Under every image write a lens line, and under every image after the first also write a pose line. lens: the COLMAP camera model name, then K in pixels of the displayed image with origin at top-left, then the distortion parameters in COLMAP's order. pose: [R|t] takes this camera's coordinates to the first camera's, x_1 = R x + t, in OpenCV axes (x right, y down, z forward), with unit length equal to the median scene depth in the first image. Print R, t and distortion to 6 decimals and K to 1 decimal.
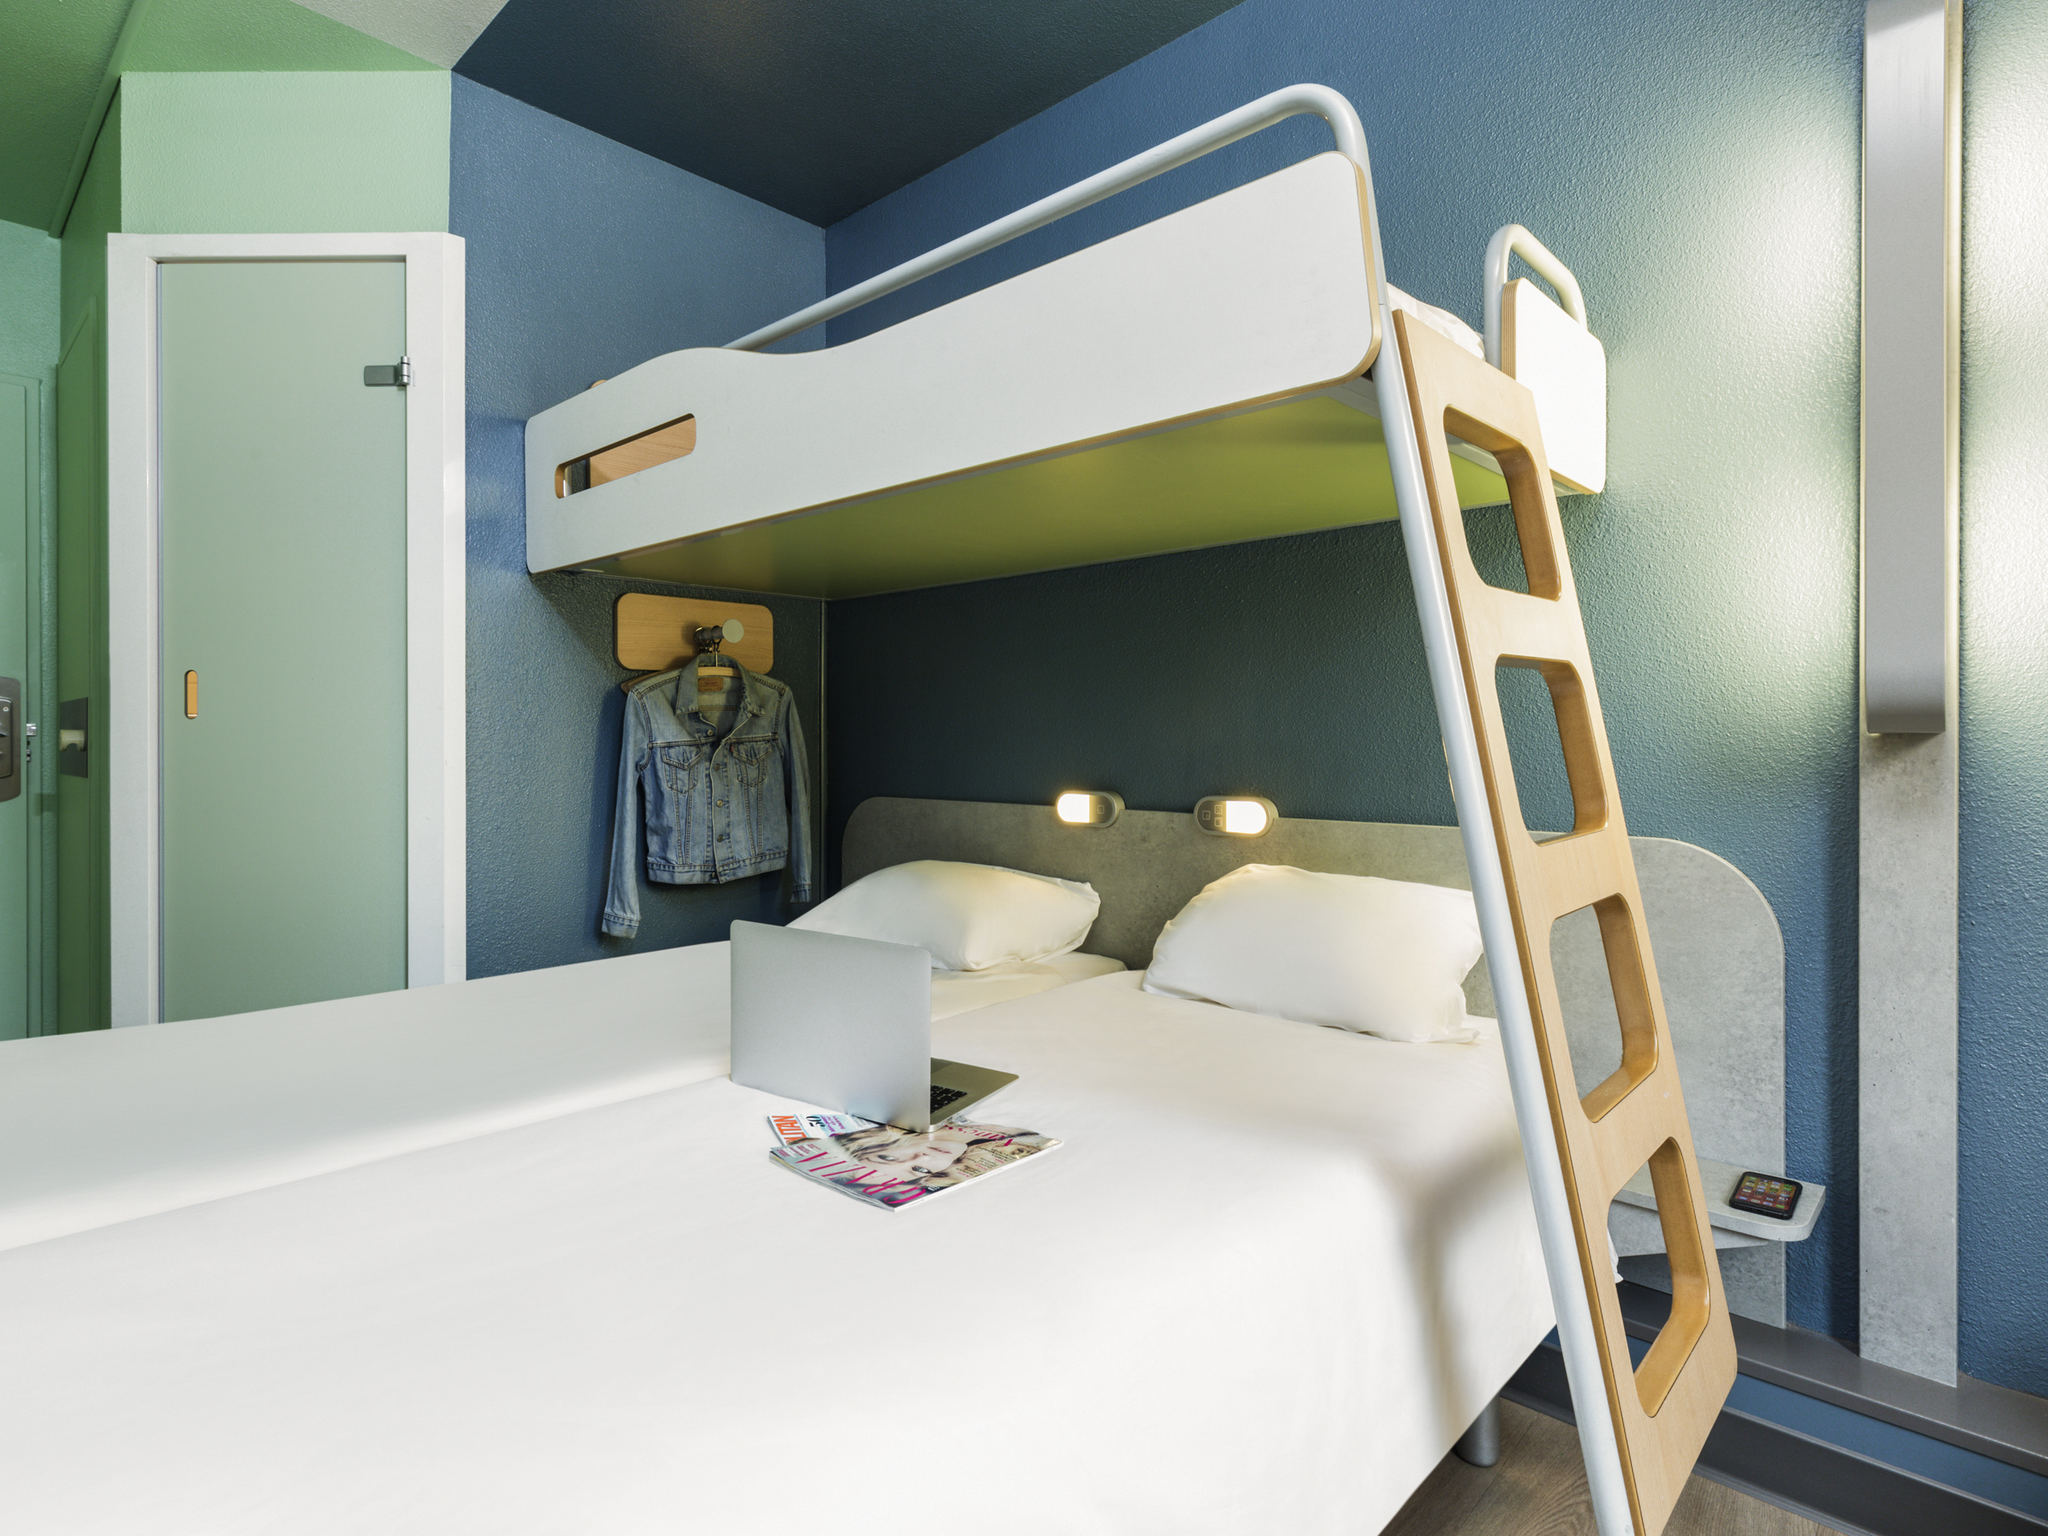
lens RADIAL K [[1066.2, 0, 1030.0], [0, 1066.2, 729.2], [0, 0, 1]] dist [-0.001599, -0.000179]
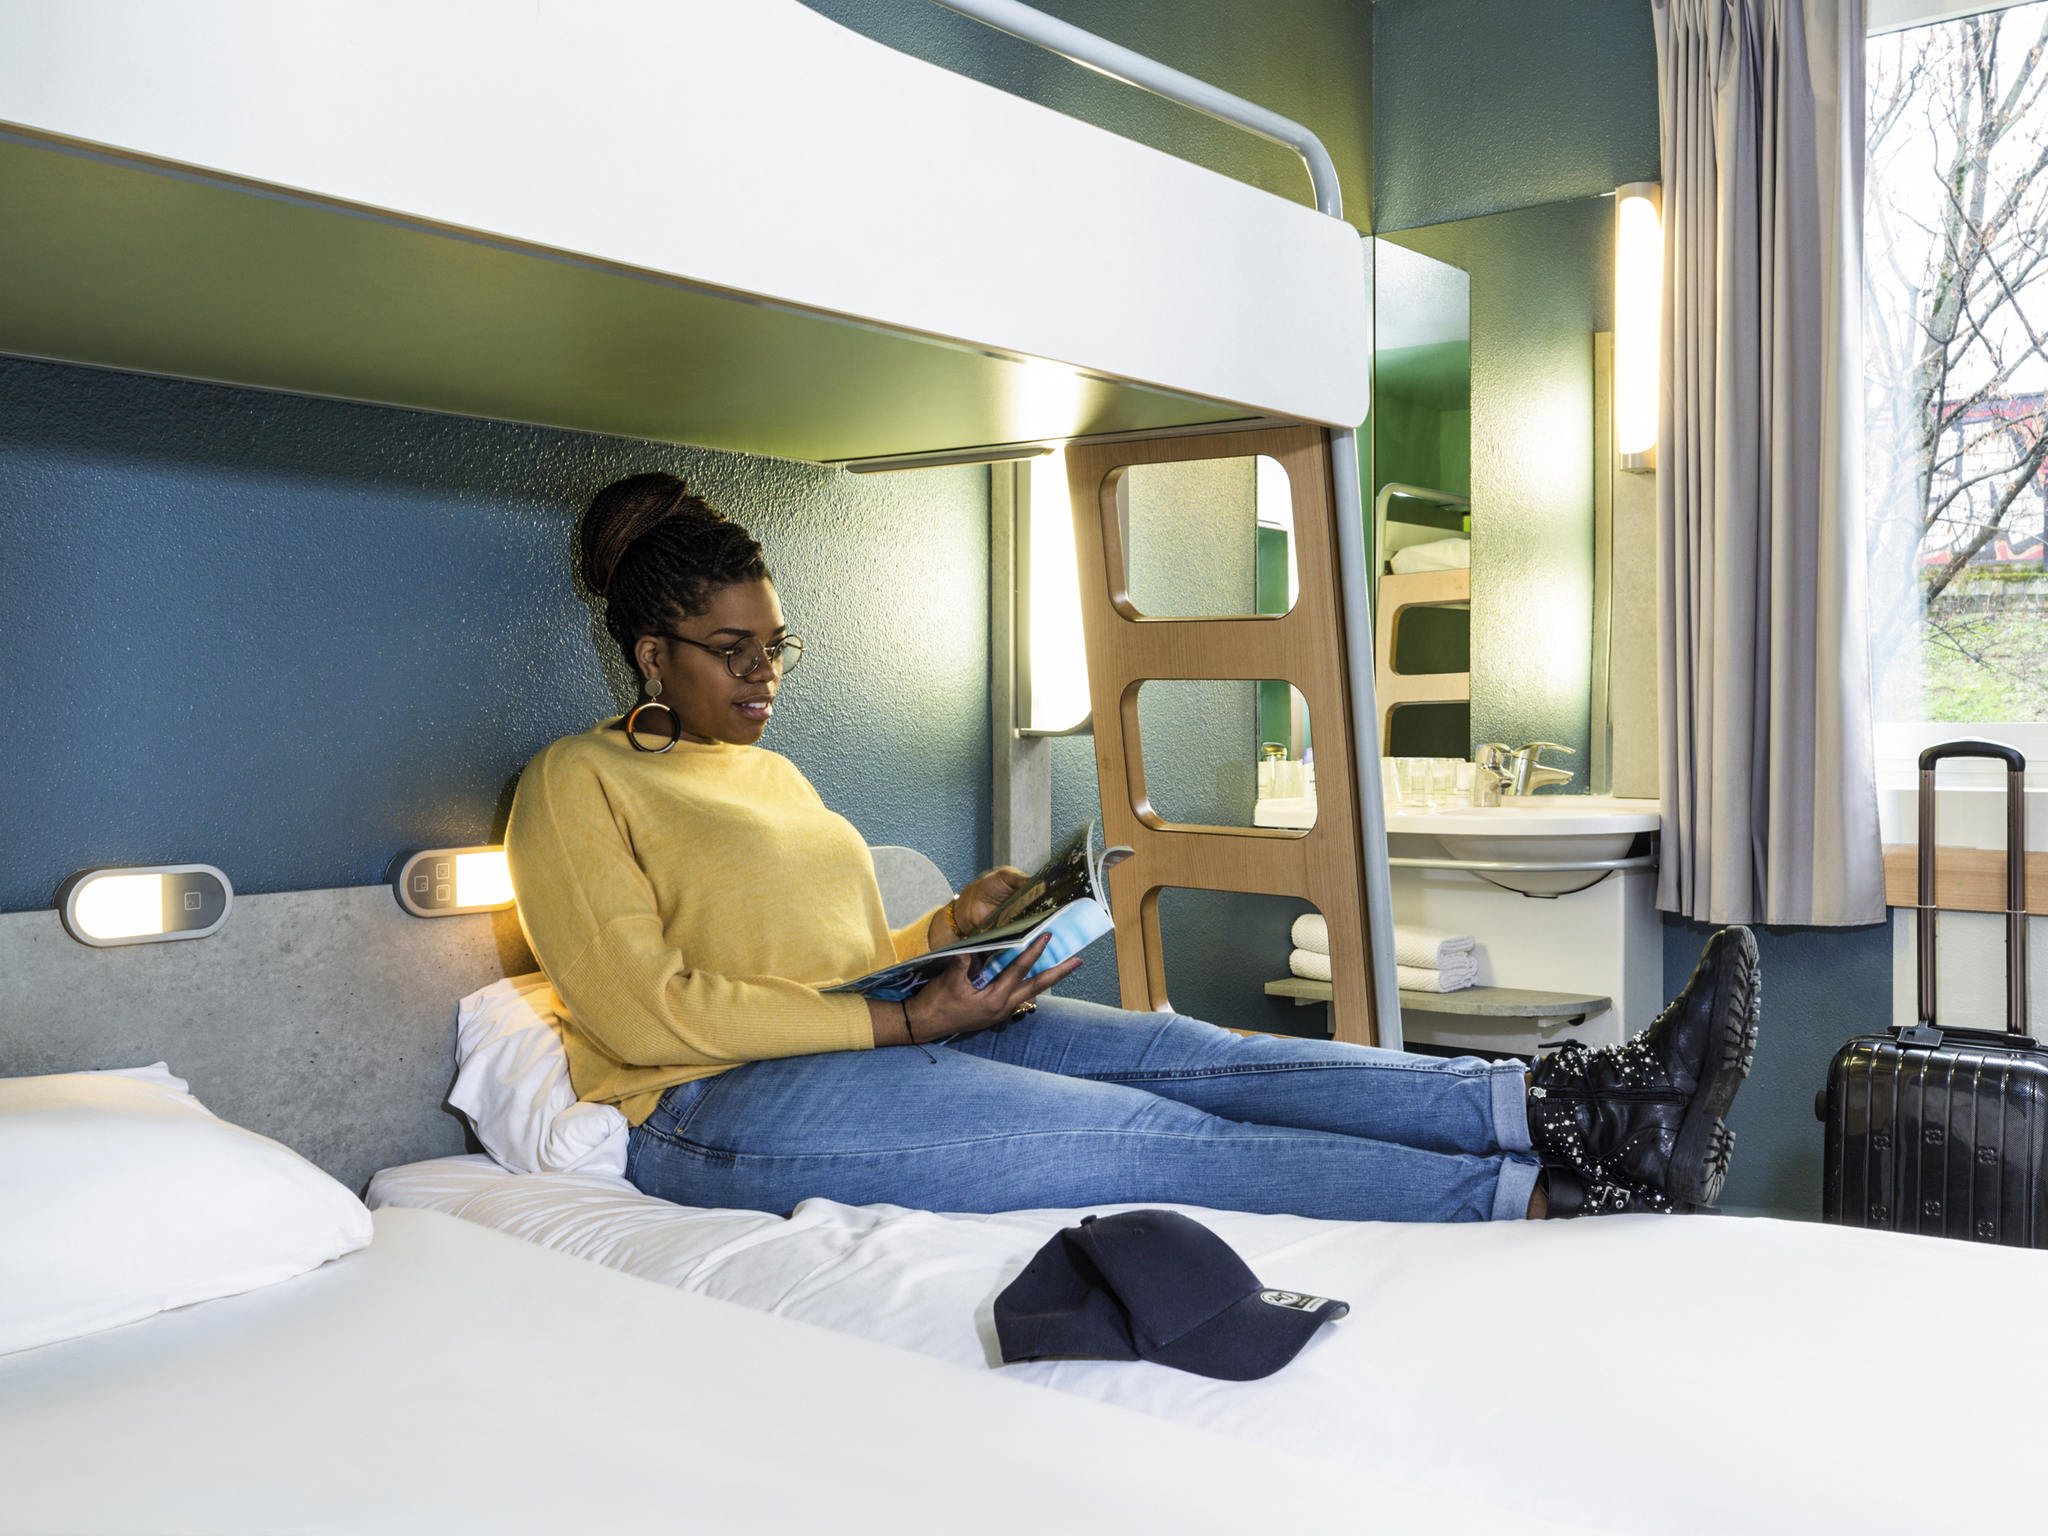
lens RADIAL K [[2019.1, 0, 1024.0], [0, 2019.1, 768.0], [0, 0, 1]] dist [0.000464, 0.006202]
pose [[-0.060102, -0.010950, 0.998132, -0.906367], [0.006859, 0.999912, 0.011383, 0.008344], [-0.998169, 0.007530, -0.060022, 0.723047]]
